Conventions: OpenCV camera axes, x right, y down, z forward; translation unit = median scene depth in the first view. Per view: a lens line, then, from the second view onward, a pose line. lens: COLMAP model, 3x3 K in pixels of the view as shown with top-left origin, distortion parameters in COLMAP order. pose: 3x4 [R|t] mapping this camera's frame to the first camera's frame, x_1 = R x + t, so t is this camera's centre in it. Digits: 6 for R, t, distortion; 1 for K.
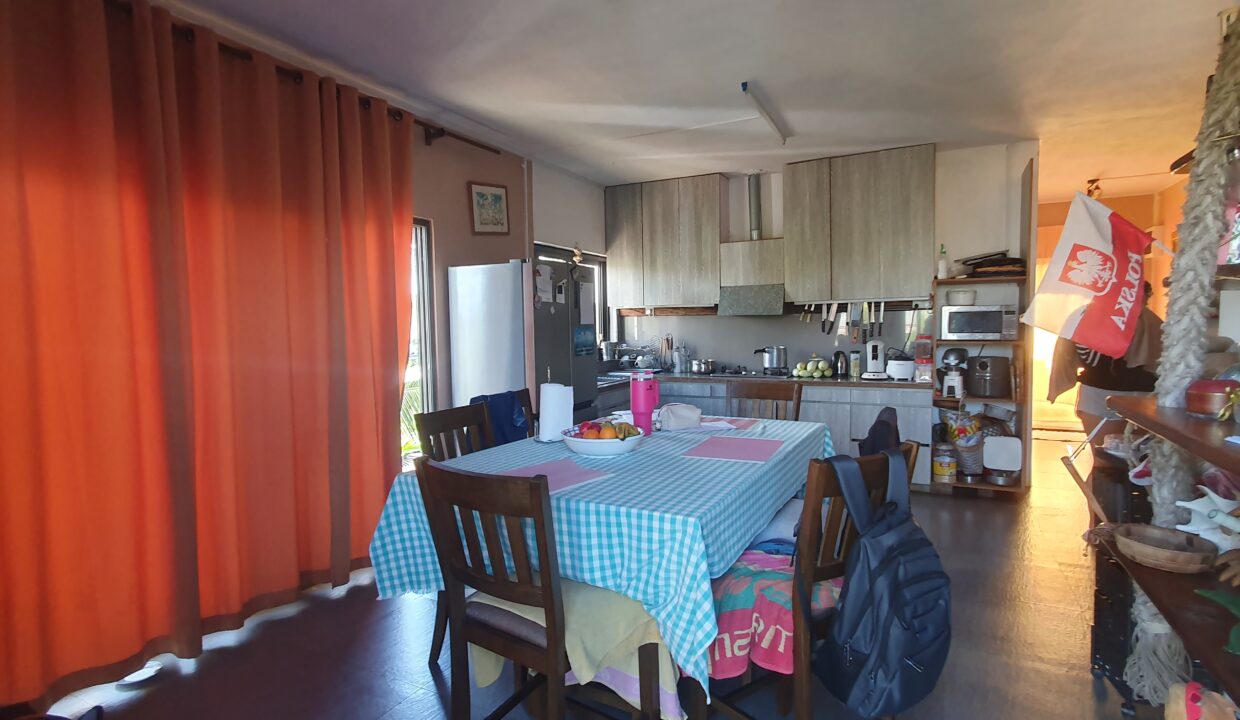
lens RADIAL K [[607.0, 0, 636.0], [0, 607.0, 364.6], [0, 0, 1]] dist [0.005214, 0.000881]
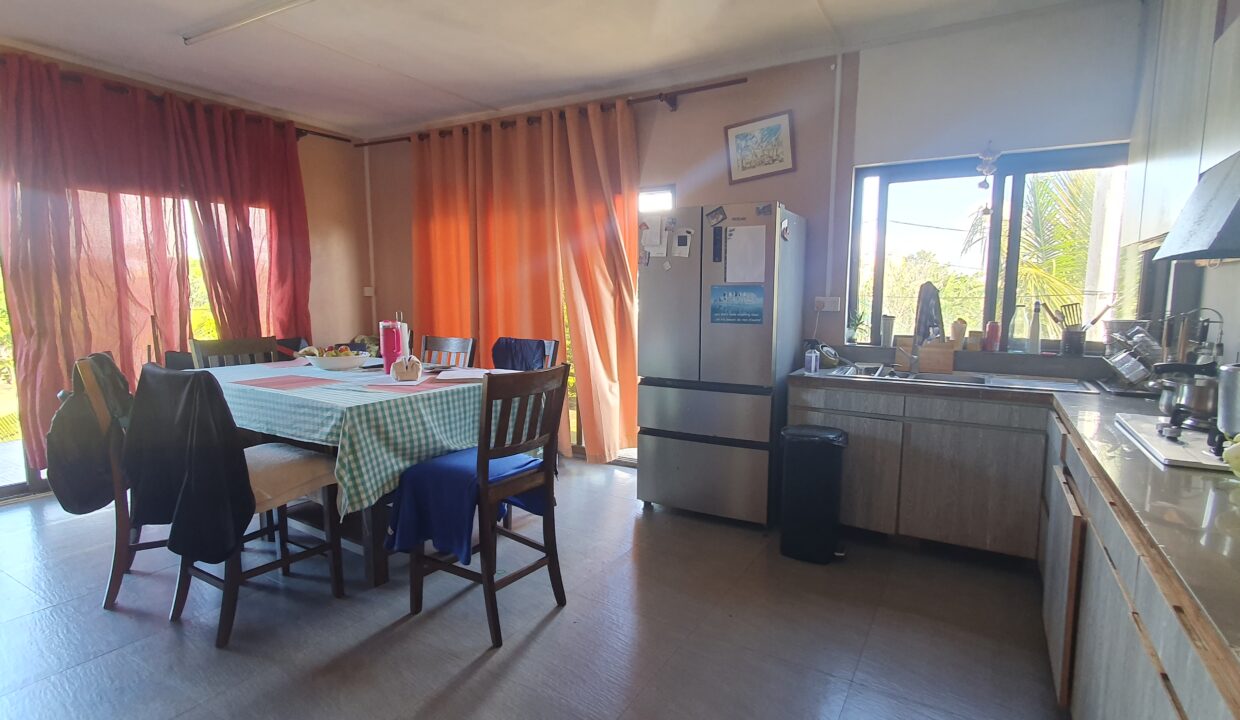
lens RADIAL K [[607.0, 0, 636.0], [0, 607.0, 364.6], [0, 0, 1]] dist [0.005214, 0.000881]
pose [[-0.057356, 0.124667, -0.990540, 0.676200], [-0.070592, 0.989183, 0.128583, -0.054096], [0.995855, 0.077299, -0.047935, 0.922866]]
